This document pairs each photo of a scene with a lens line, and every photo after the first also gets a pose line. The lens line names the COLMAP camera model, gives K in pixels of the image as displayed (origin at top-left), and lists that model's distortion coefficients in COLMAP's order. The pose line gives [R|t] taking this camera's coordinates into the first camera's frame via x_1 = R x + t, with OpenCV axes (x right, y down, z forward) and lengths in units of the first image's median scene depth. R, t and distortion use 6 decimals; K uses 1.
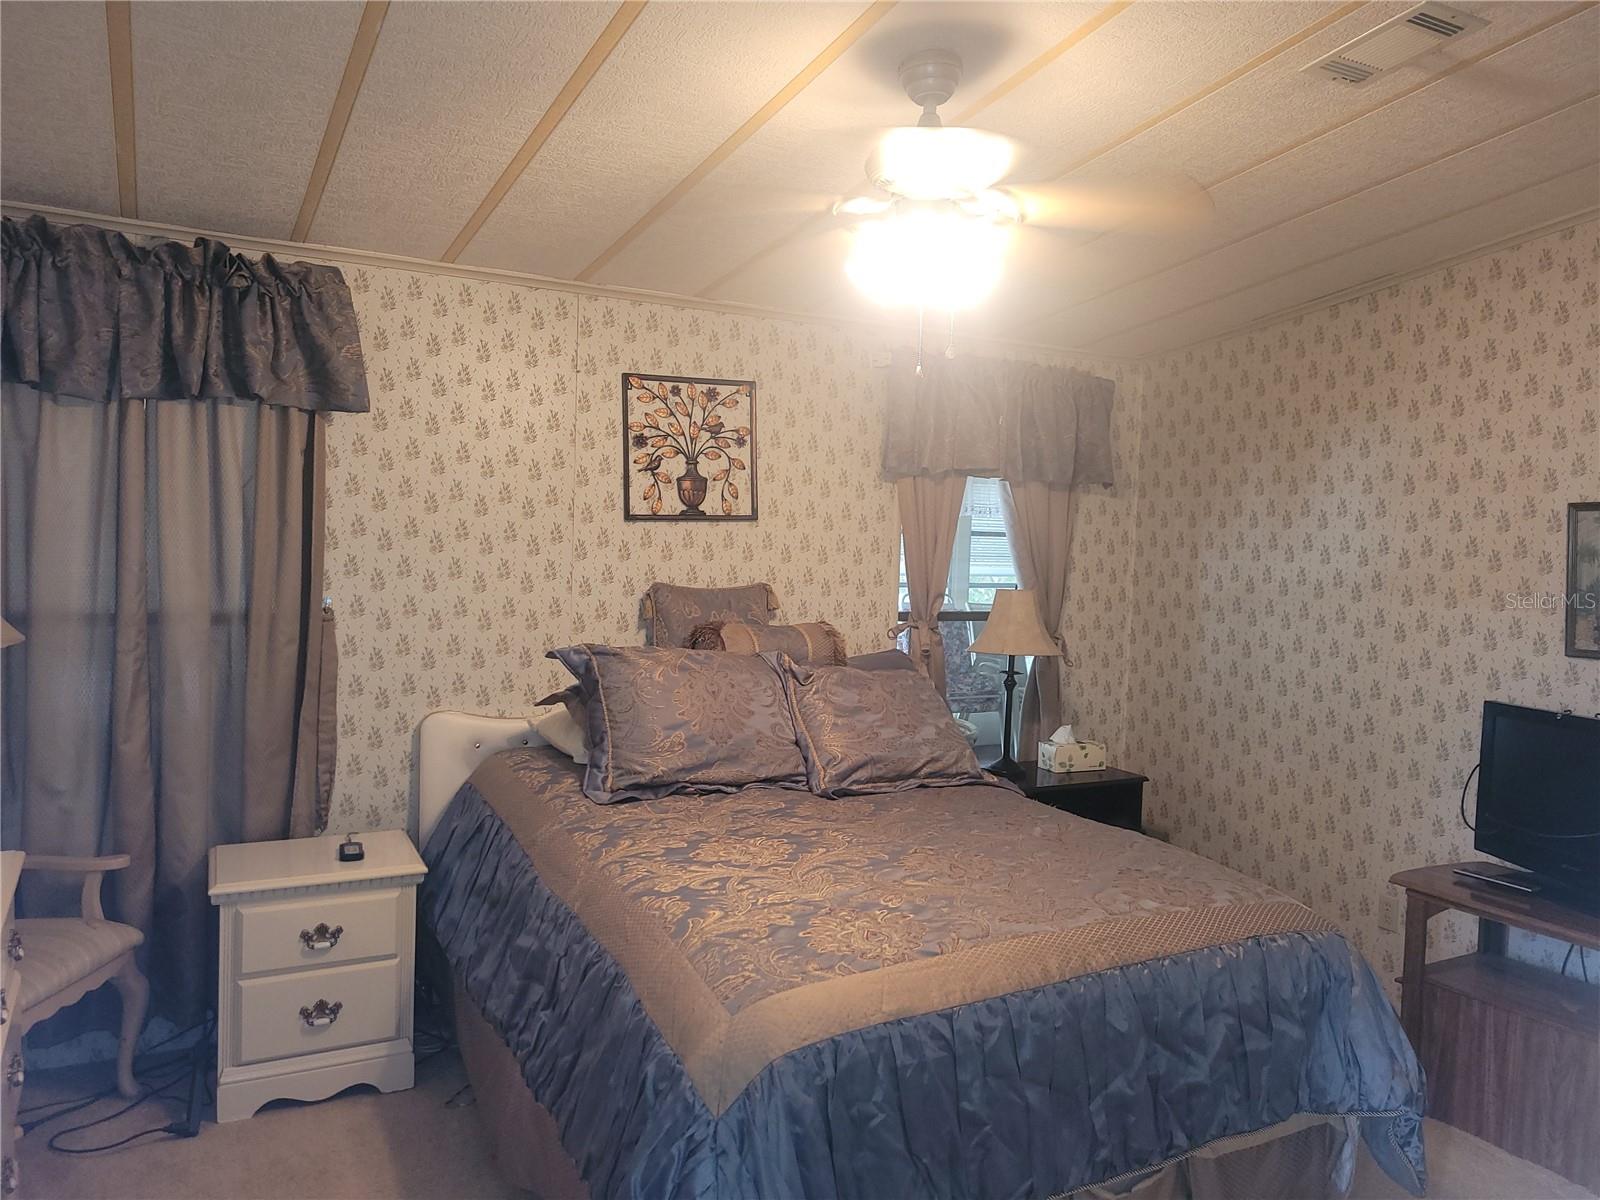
lens RADIAL K [[1199.8, 0, 819.7], [0, 1199.8, 590.5], [0, 0, 1]] dist [0.047004, -0.030198]
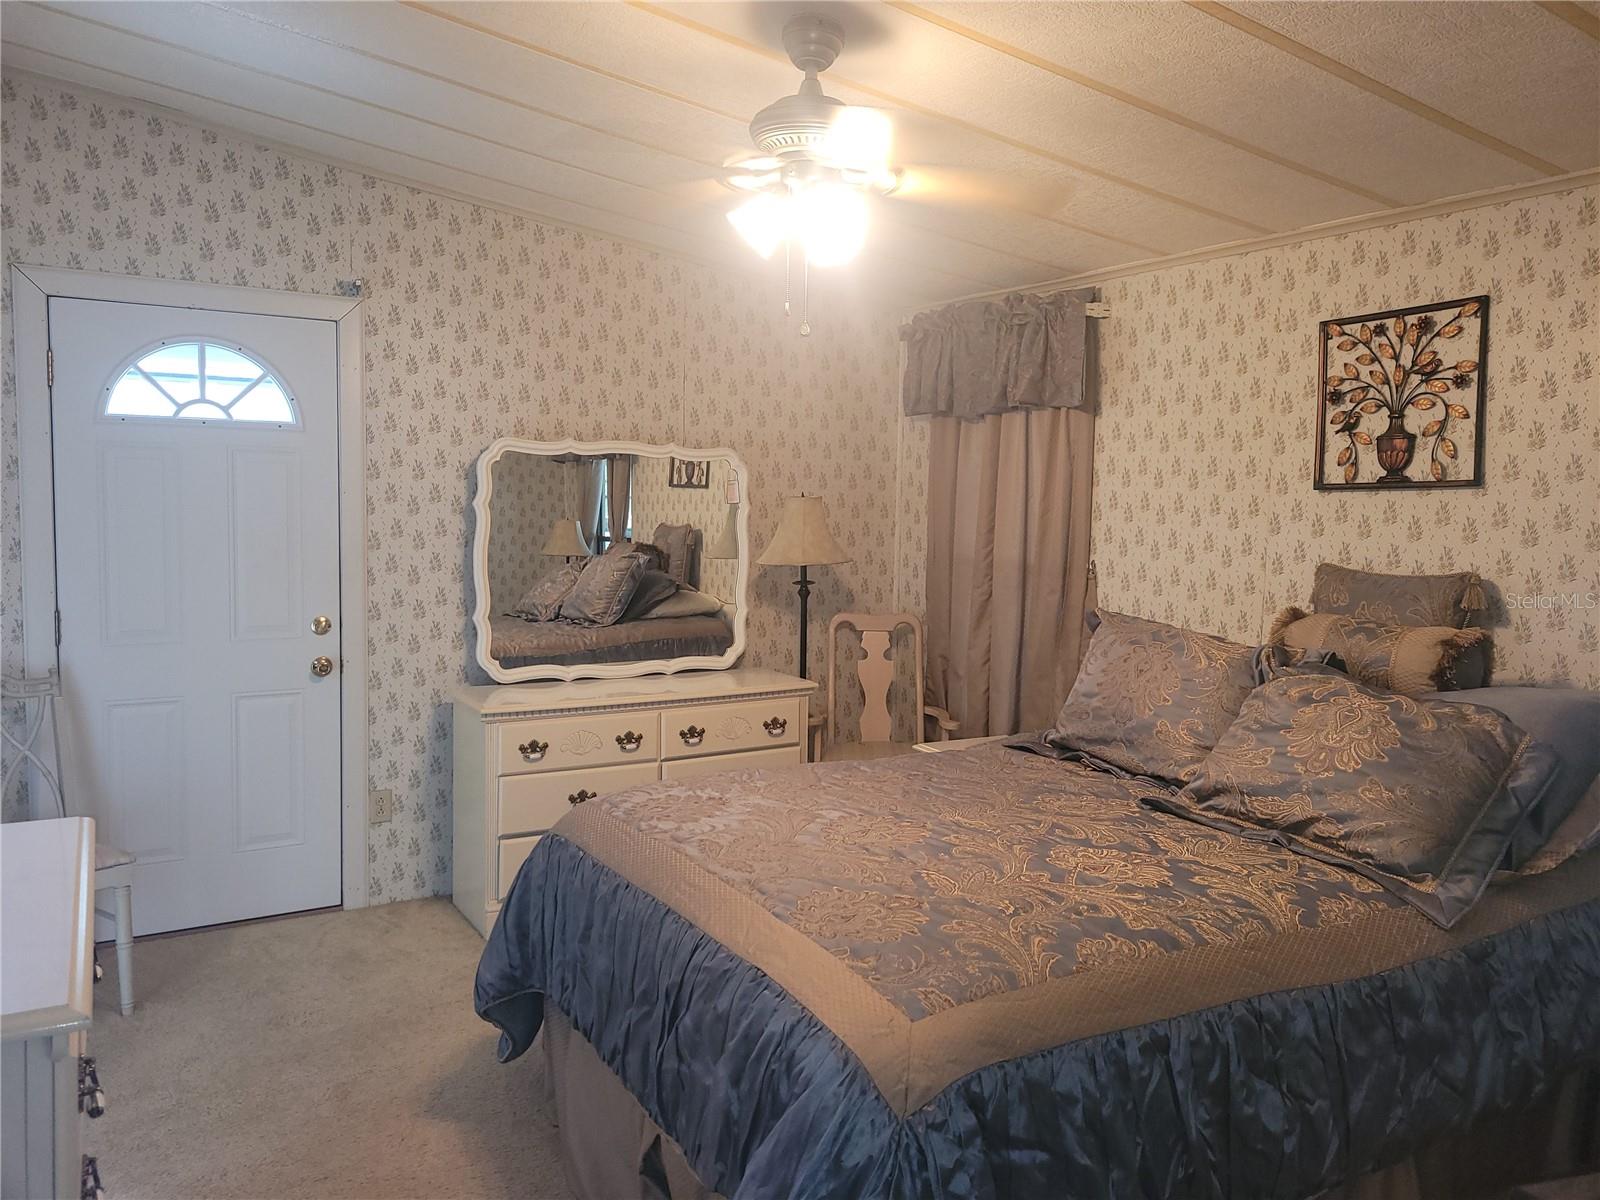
lens RADIAL K [[1199.8, 0, 819.7], [0, 1199.8, 590.5], [0, 0, 1]] dist [0.047004, -0.030198]
pose [[0.044931, 0.053436, -0.997560, 0.690805], [-0.070512, 0.996247, 0.050189, -0.004654], [0.996498, 0.068085, 0.048530, 0.592265]]
